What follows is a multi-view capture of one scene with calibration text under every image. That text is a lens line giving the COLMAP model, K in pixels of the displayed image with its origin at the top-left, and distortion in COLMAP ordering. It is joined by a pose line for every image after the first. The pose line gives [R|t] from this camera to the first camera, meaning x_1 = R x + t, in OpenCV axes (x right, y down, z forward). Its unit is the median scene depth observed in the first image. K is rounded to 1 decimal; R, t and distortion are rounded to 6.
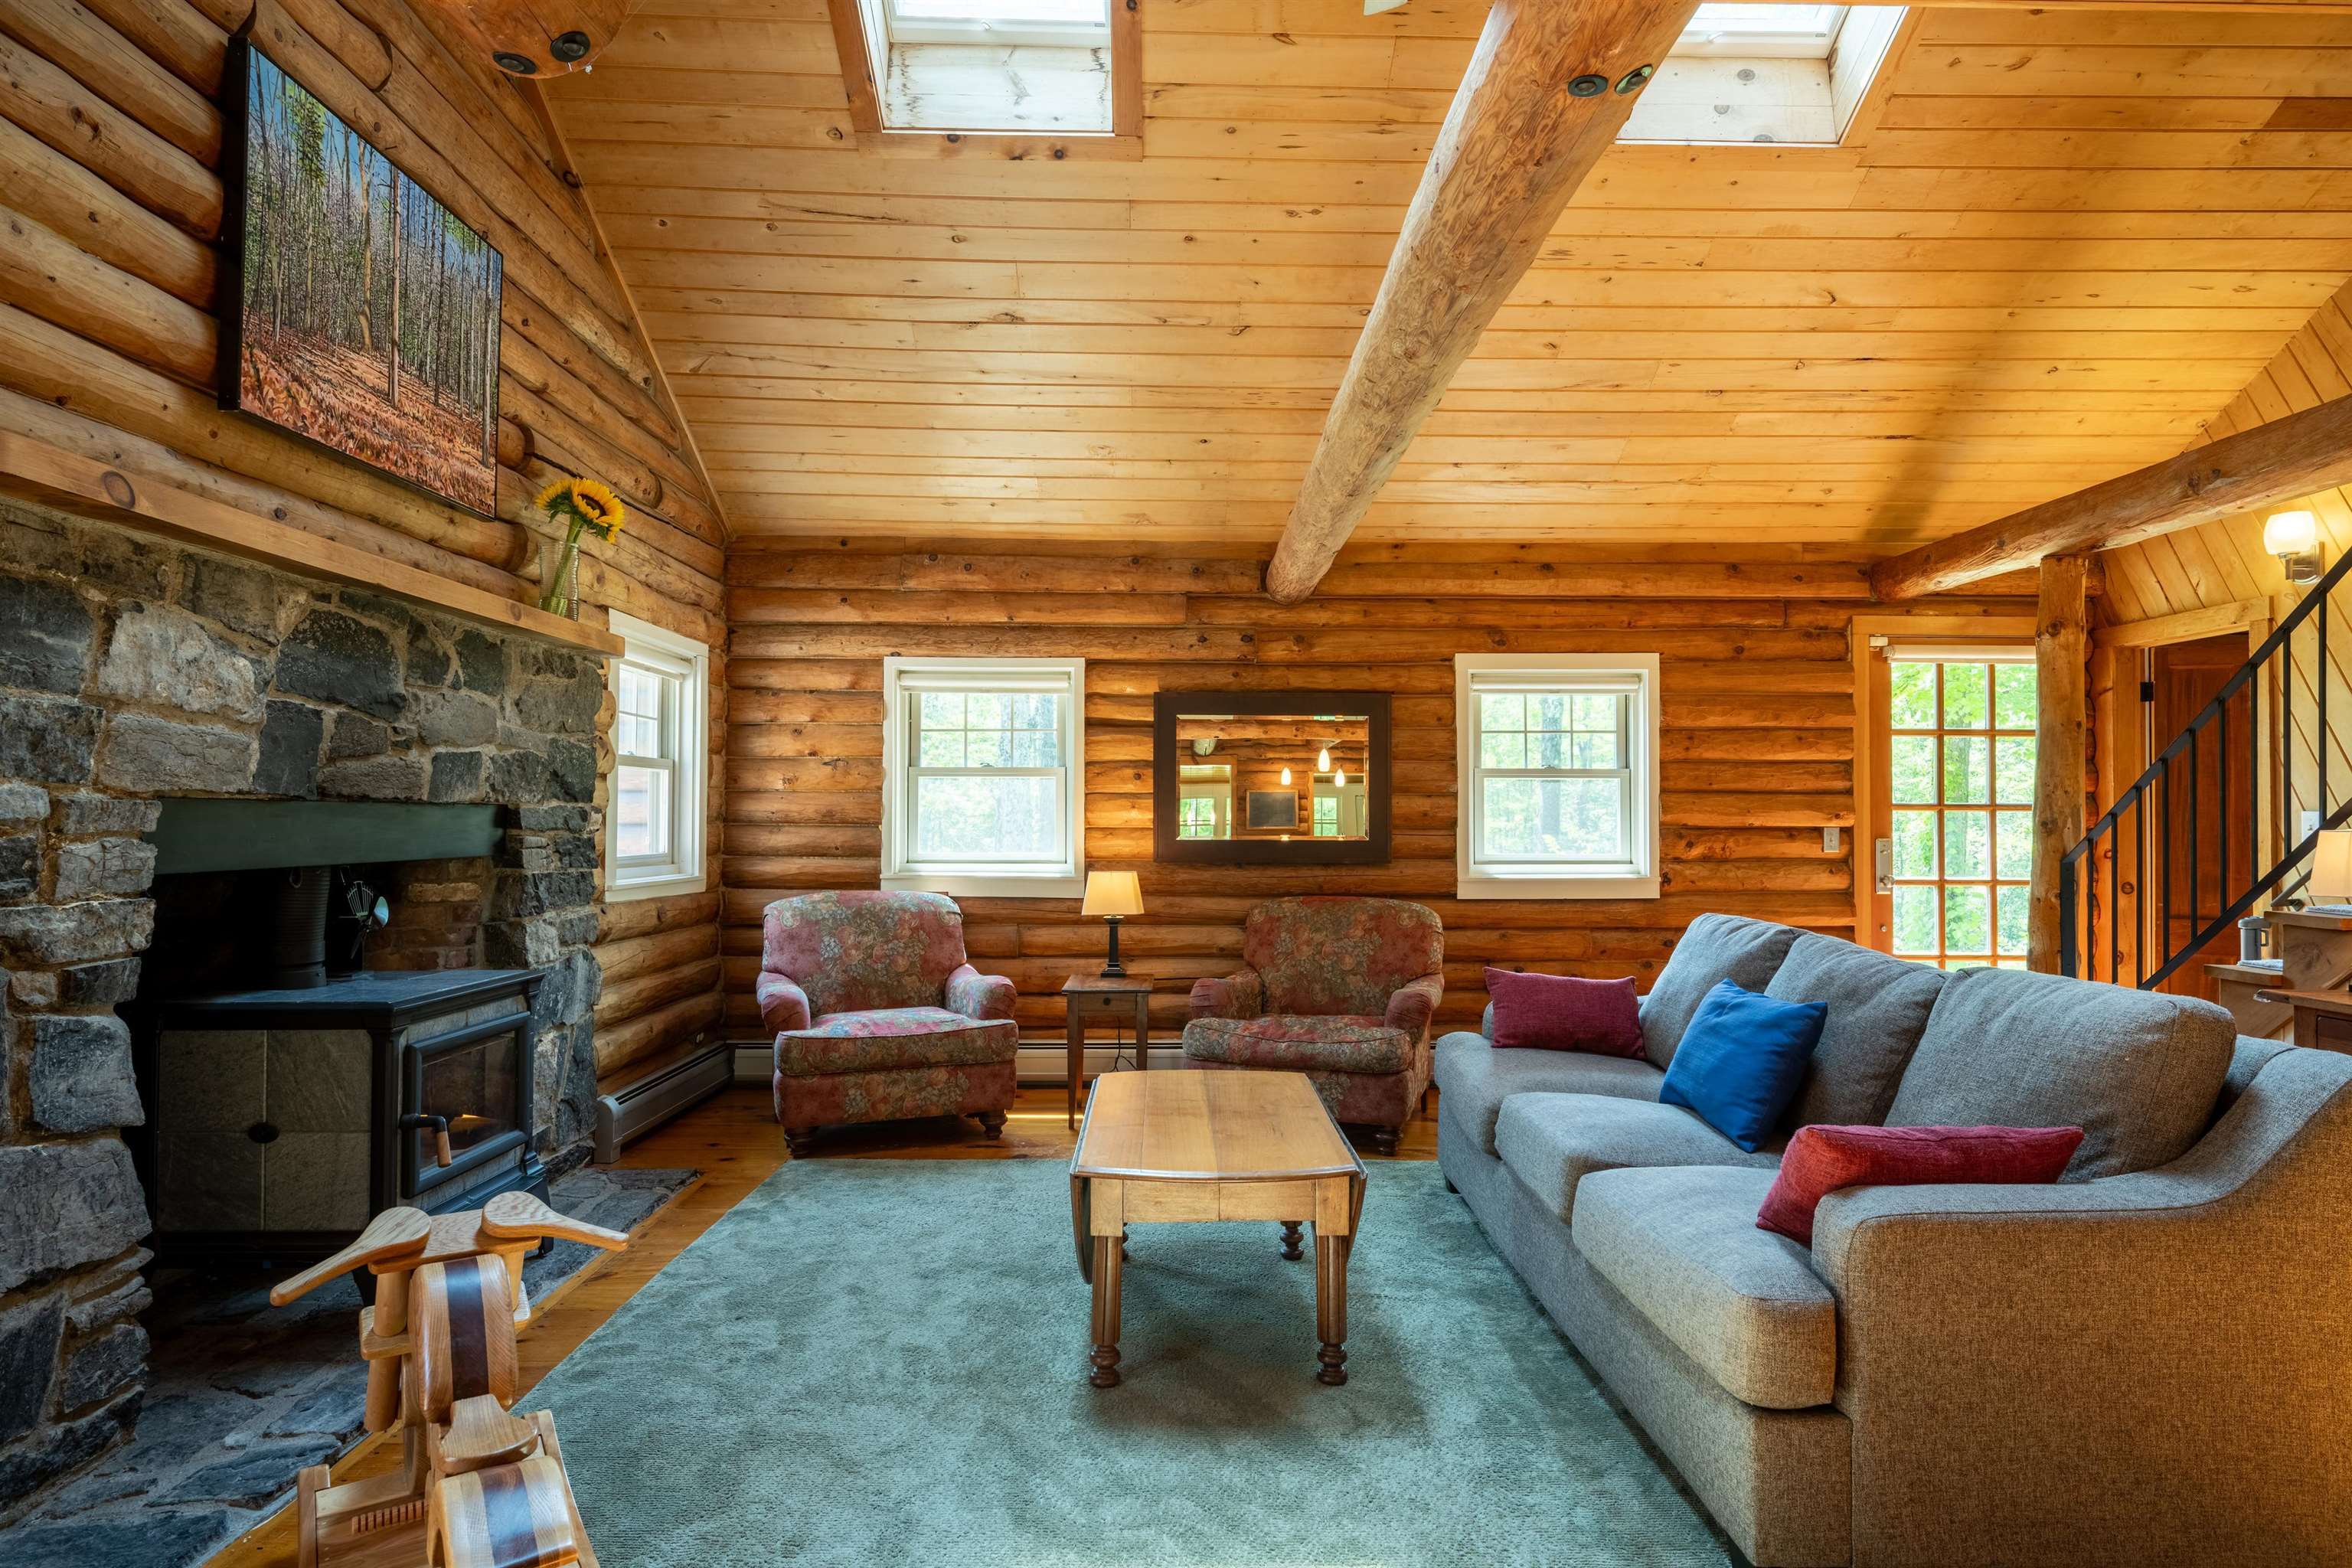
lens RADIAL K [[1258.2, 0, 1195.4], [0, 1258.2, 800.6], [0, 0, 1]] dist [0.000530, -0.000223]
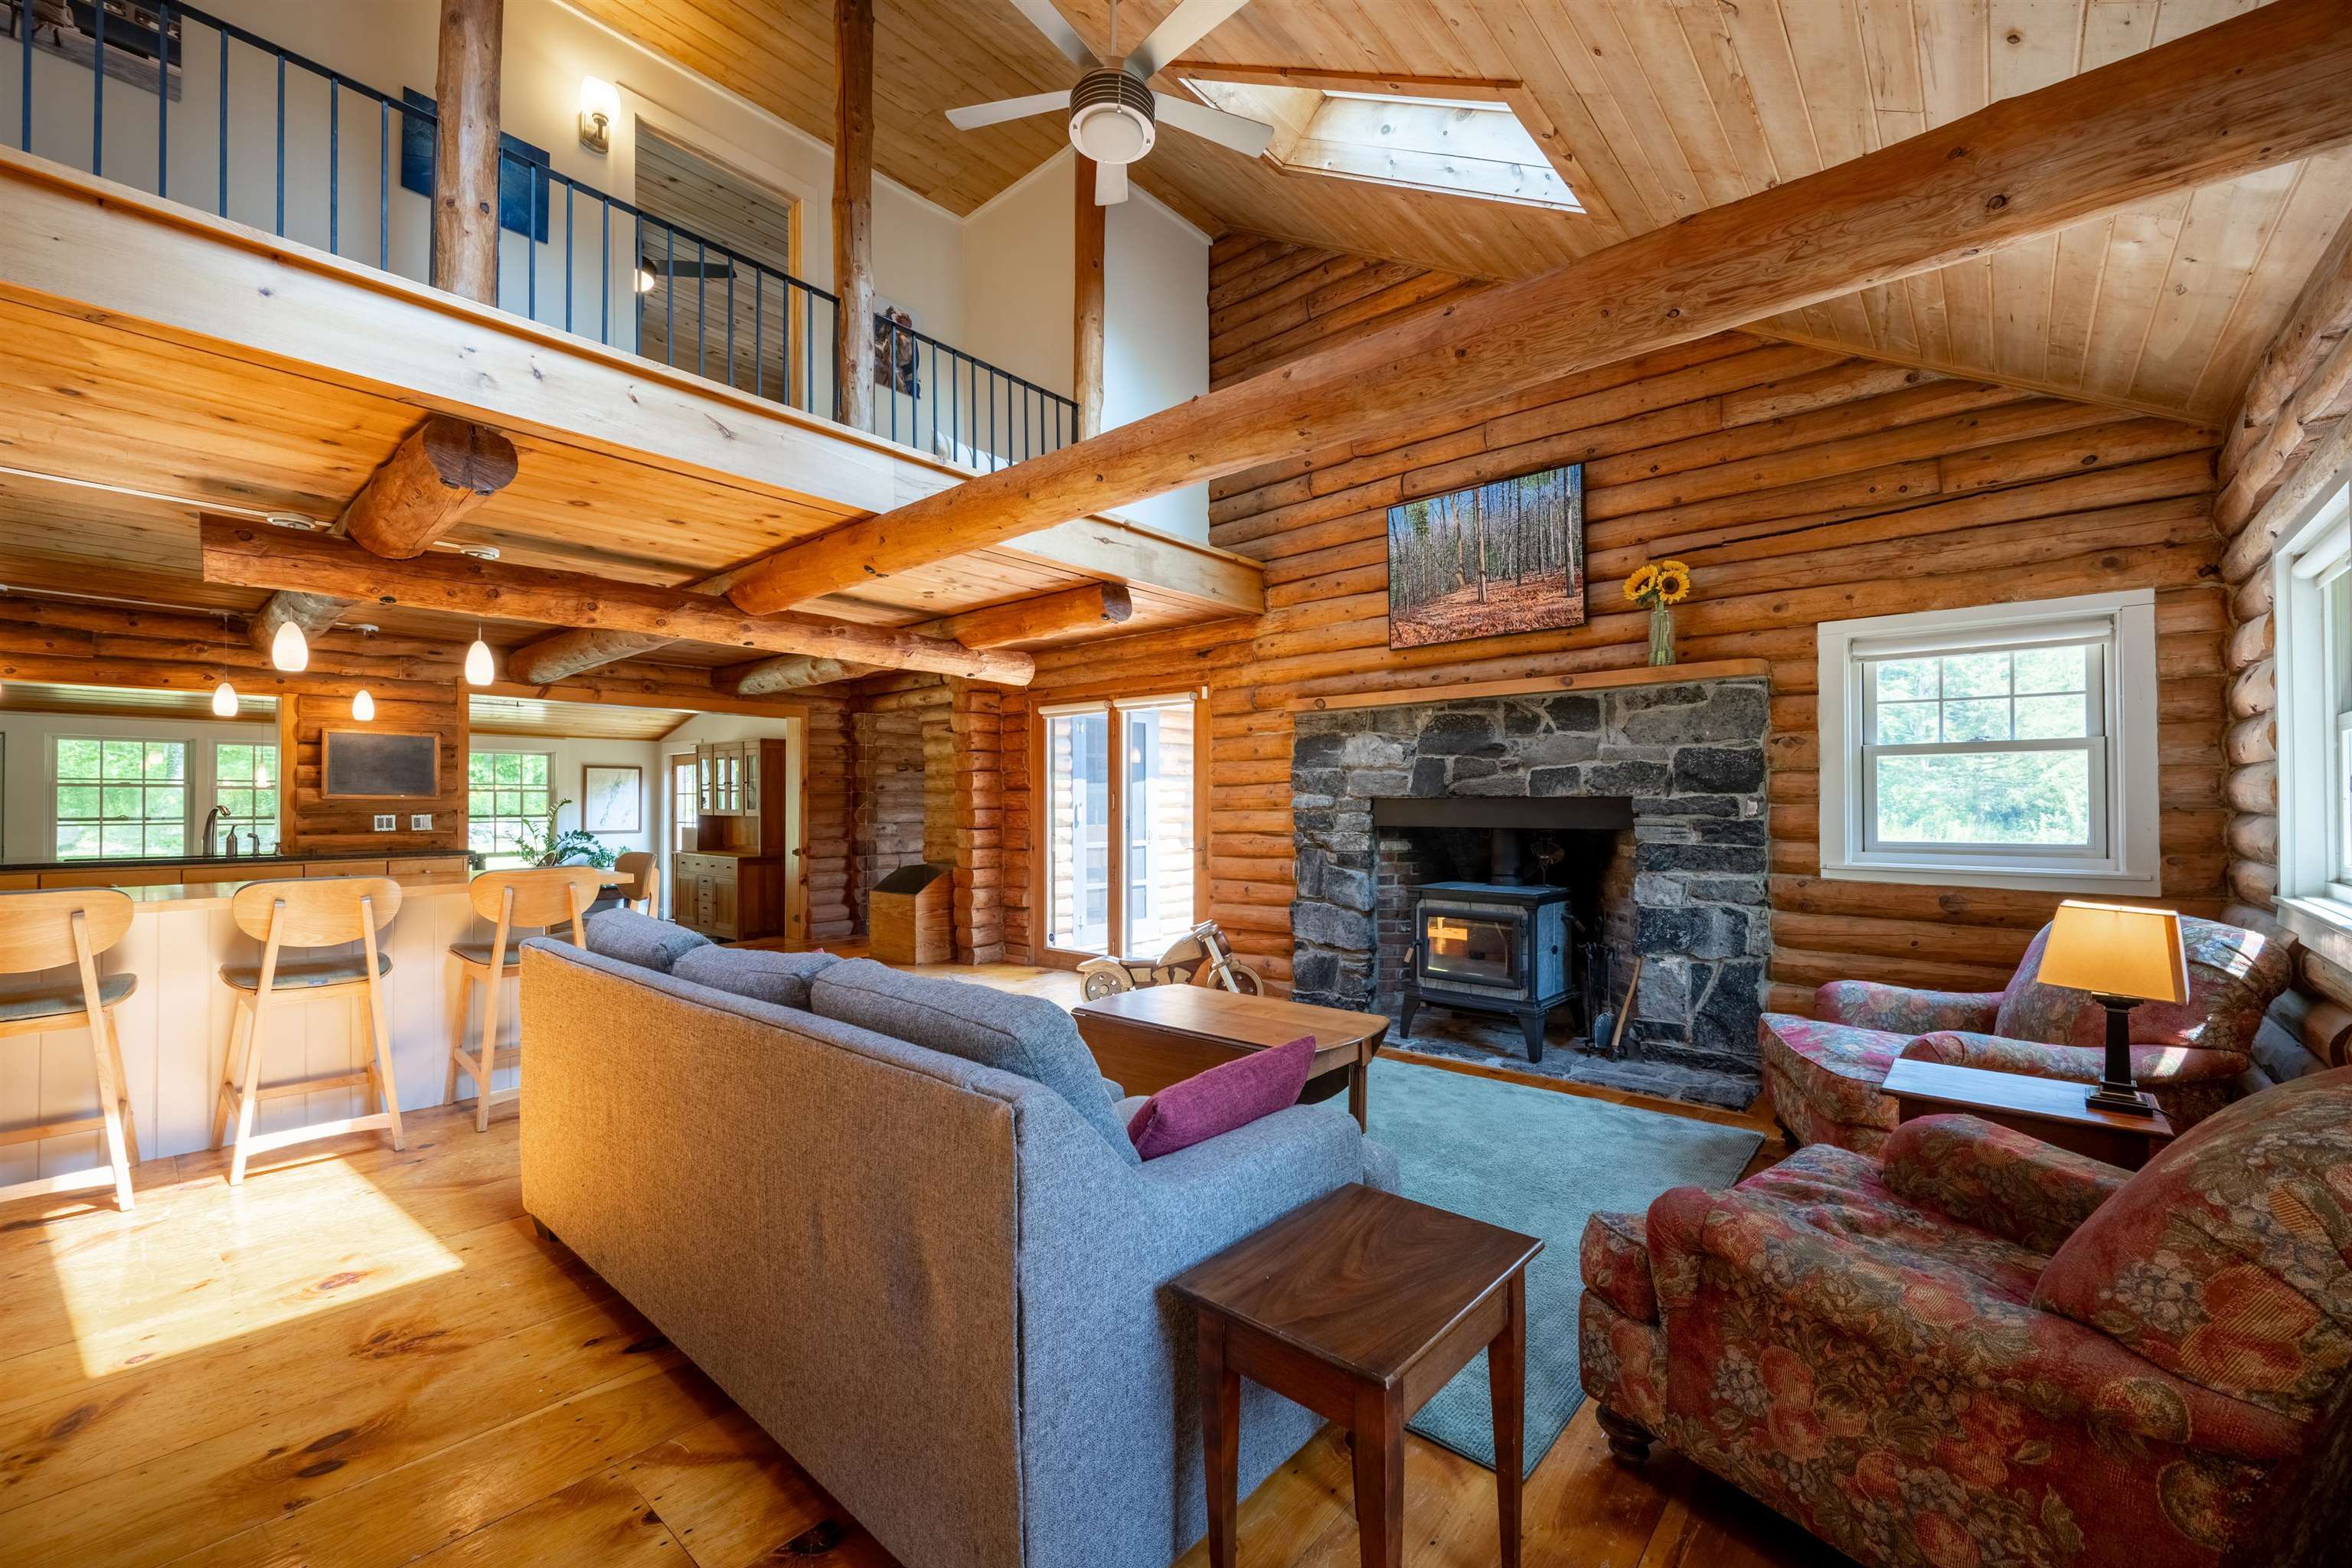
lens RADIAL K [[948.1, 0, 1173.9], [0, 948.1, 777.2], [0, 0, 1]] dist [-0.000417, -0.000244]
pose [[-0.668468, -0.006564, -0.743712, 0.517010], [0.022664, 0.999317, -0.029191, 0.000720], [0.743395, -0.036369, -0.667863, 1.012333]]
